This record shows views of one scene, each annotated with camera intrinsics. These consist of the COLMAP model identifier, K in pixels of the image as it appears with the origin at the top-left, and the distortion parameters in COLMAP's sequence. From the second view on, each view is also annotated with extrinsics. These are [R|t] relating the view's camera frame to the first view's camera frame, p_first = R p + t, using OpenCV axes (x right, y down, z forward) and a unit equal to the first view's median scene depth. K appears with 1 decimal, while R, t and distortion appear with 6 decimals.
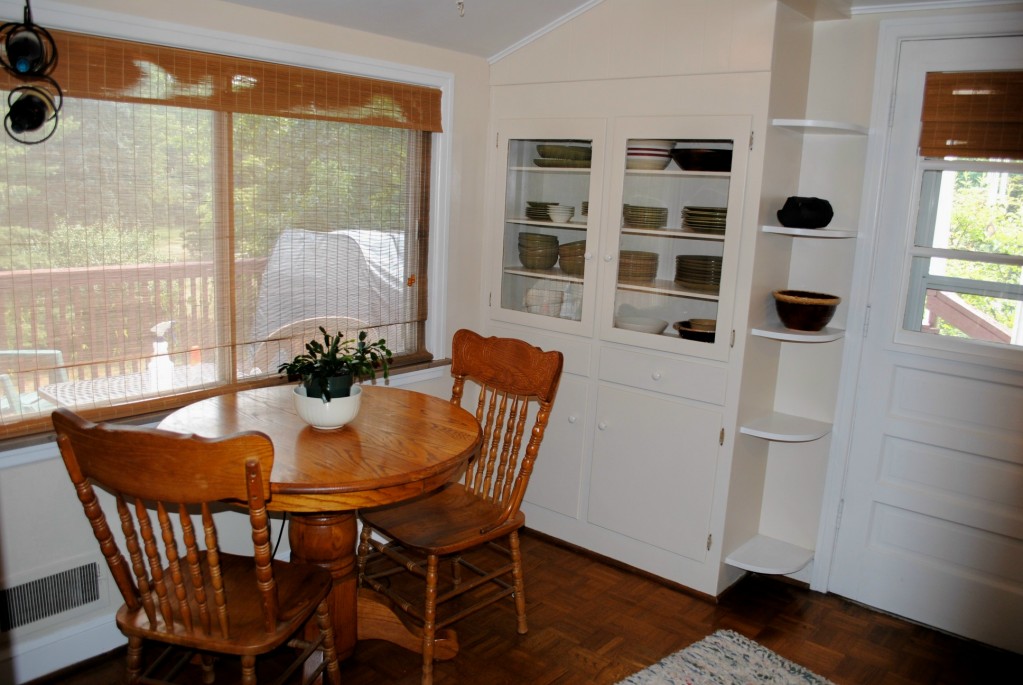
lens RADIAL K [[810.7, 0, 511.5], [0, 810.7, 342.5], [0, 0, 1]] dist [-0.065602, 0.000605]
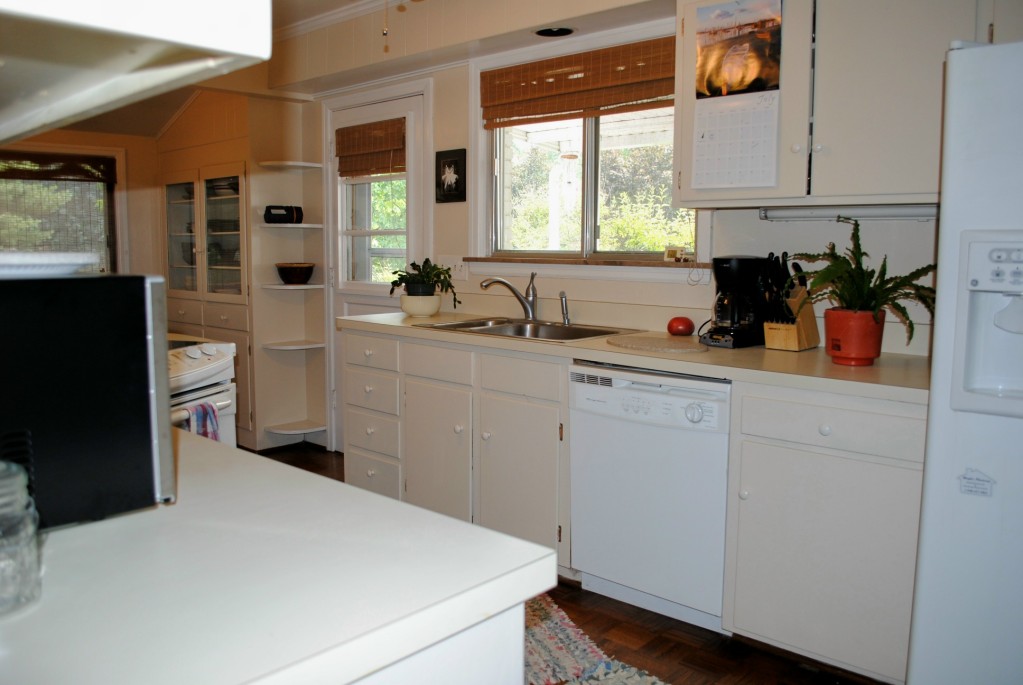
lens RADIAL K [[810.7, 0, 511.5], [0, 810.7, 342.5], [0, 0, 1]] dist [-0.065602, 0.000605]
pose [[0.996803, -0.034971, -0.071837, 0.923692], [0.029149, 0.996323, -0.080562, 0.253173], [0.074390, 0.078211, 0.994158, -0.625871]]
